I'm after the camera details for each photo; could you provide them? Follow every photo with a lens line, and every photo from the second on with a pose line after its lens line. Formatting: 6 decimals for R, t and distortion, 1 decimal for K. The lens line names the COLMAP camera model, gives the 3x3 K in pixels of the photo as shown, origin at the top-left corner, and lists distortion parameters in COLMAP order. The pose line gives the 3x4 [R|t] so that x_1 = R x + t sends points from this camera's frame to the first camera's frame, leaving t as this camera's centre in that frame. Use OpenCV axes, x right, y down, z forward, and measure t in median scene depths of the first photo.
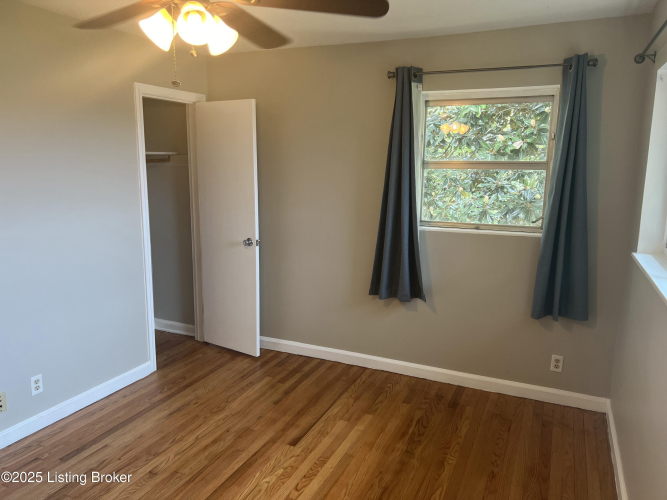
lens RADIAL K [[502.9, 0, 334.0], [0, 502.9, 250.7], [0, 0, 1]] dist [0.053718, -0.054034]
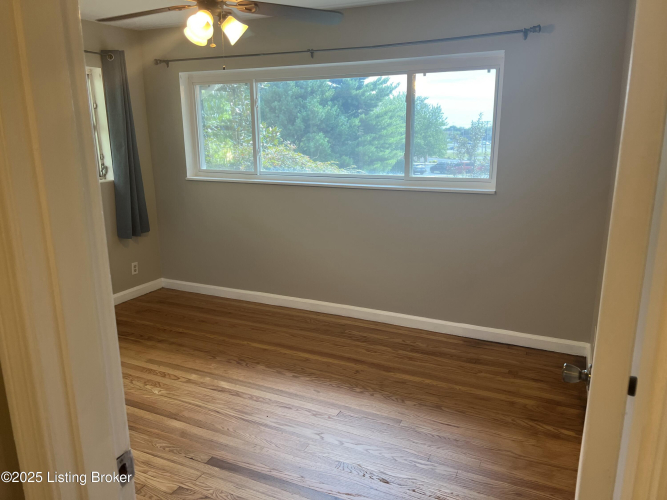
lens RADIAL K [[502.9, 0, 334.2], [0, 502.9, 250.2], [0, 0, 1]] dist [0.053718, -0.054034]
pose [[0.044360, -0.250749, 0.967035, -1.095771], [0.191928, 0.952095, 0.238071, -0.071518], [-0.980406, 0.175041, 0.090361, 0.375391]]
